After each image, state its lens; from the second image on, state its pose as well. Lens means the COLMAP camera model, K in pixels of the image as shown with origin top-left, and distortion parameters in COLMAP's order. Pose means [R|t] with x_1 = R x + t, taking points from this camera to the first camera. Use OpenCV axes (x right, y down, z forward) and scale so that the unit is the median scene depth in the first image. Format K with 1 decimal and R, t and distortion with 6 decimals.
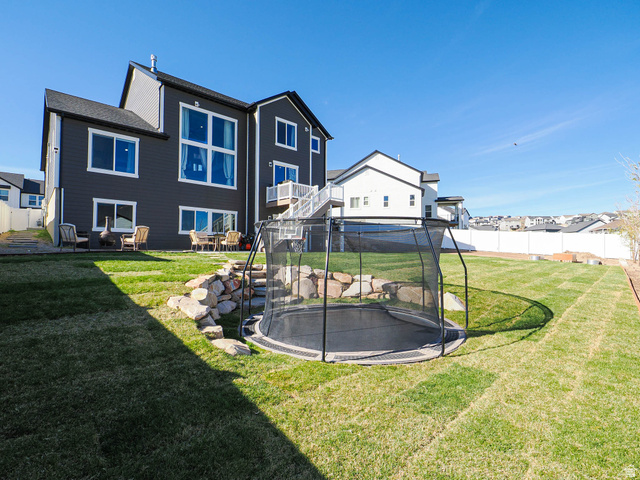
lens RADIAL K [[306.8, 0, 315.5], [0, 306.8, 240.5], [0, 0, 1]] dist [-0.004728, -0.000693]
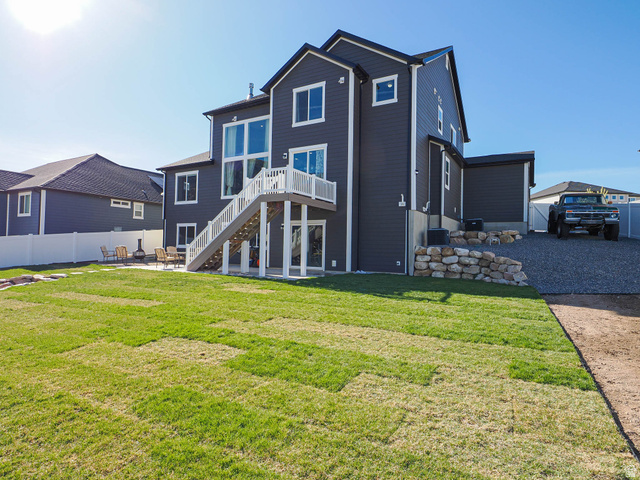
lens RADIAL K [[380.2, 0, 317.5], [0, 380.2, 243.3], [0, 0, 1]] dist [-0.002172, -0.000161]
pose [[0.281593, -0.025625, -0.959192, 0.889365], [-0.003932, 0.999604, -0.027859, -0.005068], [0.959526, 0.011617, 0.281381, 0.931868]]
